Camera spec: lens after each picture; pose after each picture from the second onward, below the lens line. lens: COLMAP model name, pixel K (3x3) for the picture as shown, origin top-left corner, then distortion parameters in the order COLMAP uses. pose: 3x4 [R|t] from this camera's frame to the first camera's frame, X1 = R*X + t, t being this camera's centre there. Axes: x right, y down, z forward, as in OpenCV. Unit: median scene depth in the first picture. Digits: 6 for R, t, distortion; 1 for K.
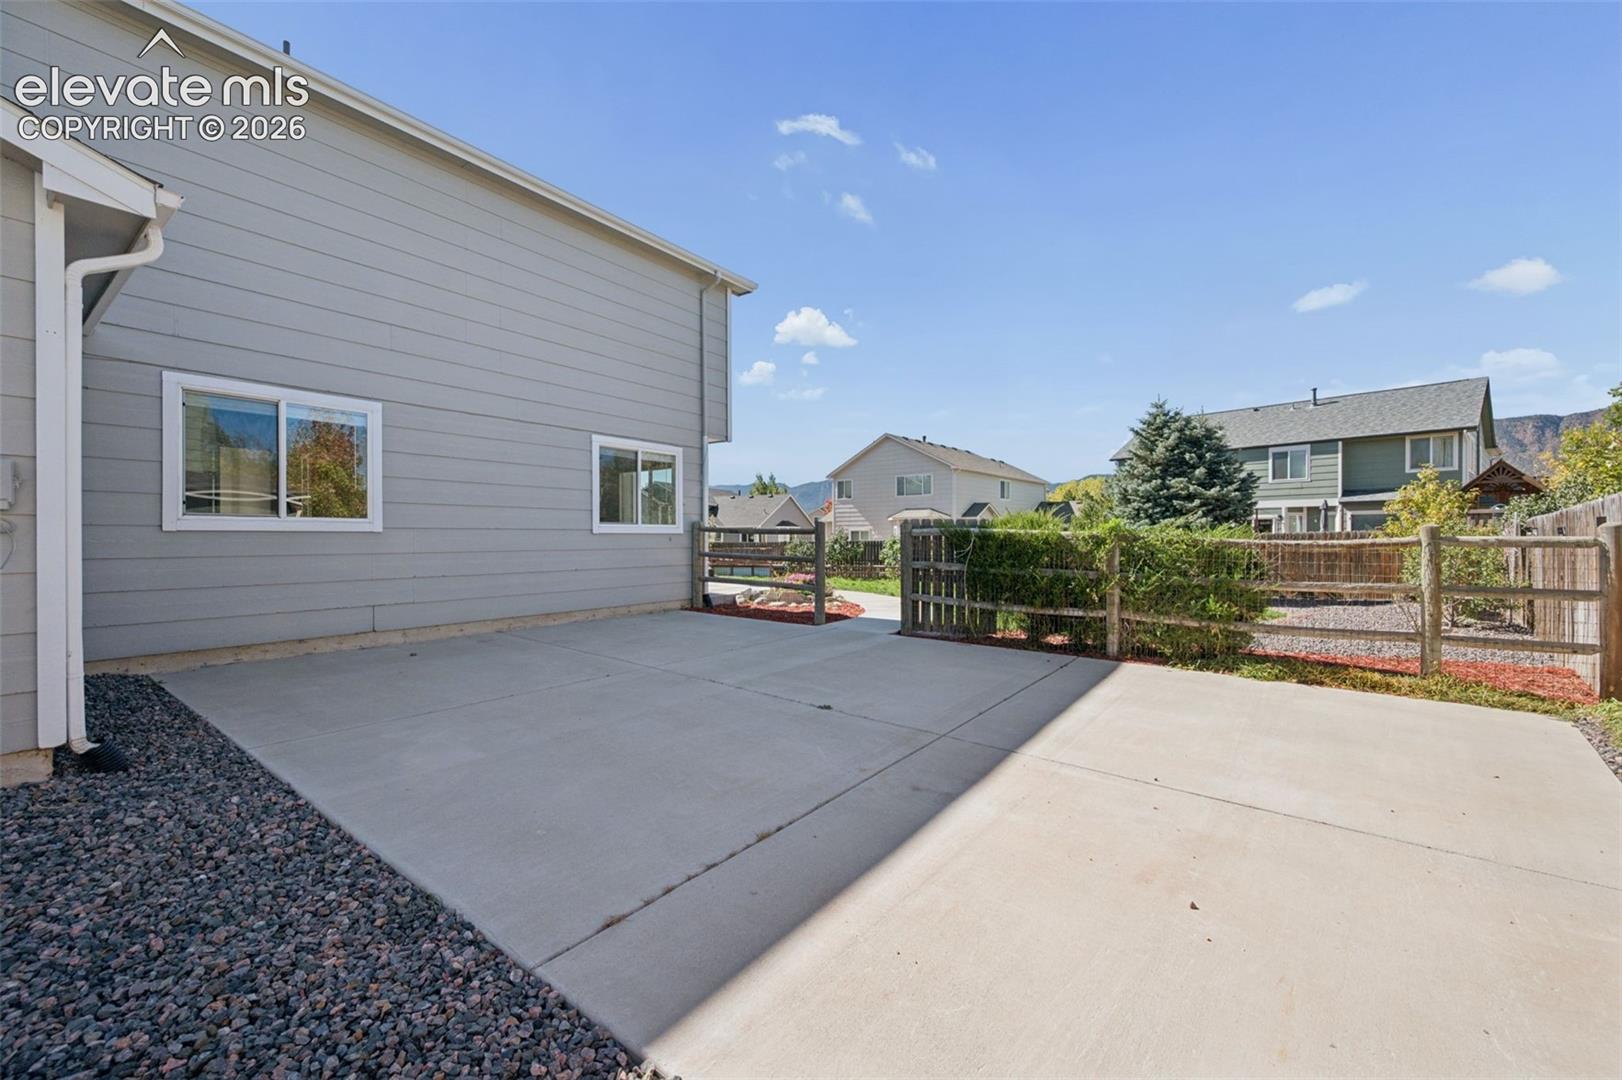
lens RADIAL K [[641.3, 0, 808.2], [0, 641.3, 536.8], [0, 0, 1]] dist [0.000993, -0.000124]
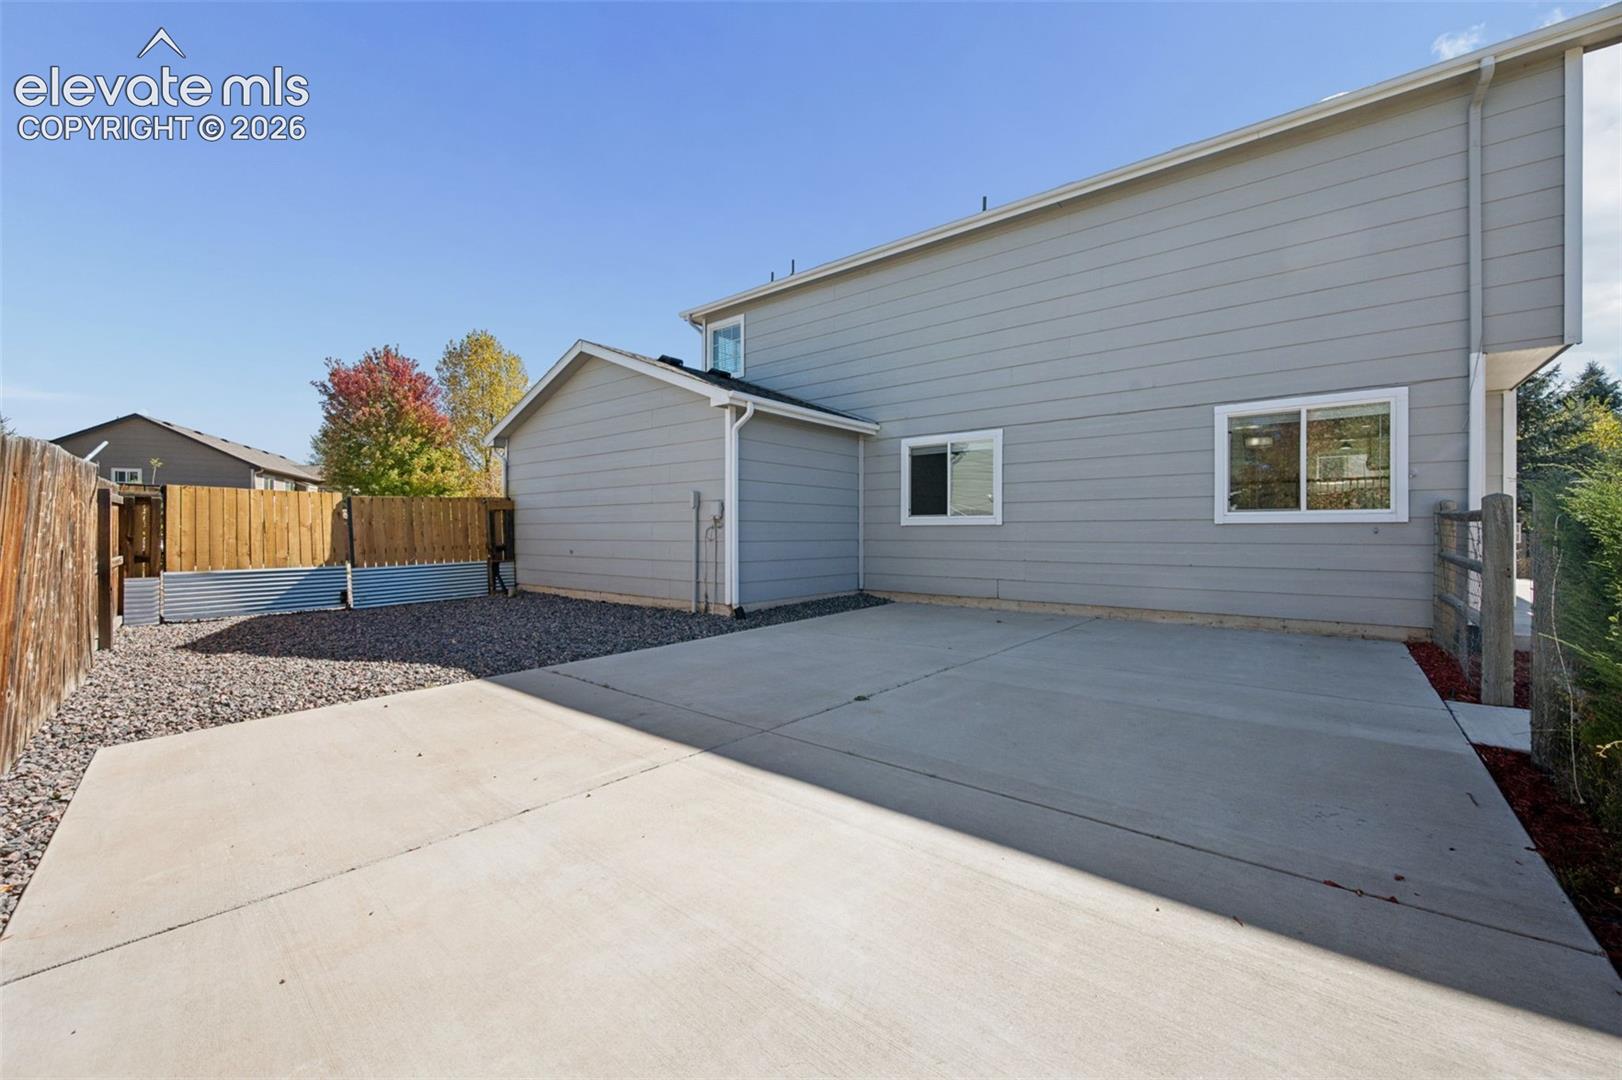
lens RADIAL K [[641.3, 0, 808.2], [0, 641.3, 536.8], [0, 0, 1]] dist [0.000993, -0.000124]
pose [[-0.049848, 0.008620, -0.998720, 0.787502], [0.000241, 0.999963, 0.008619, 0.006405], [0.998757, 0.000189, -0.049848, 0.750551]]
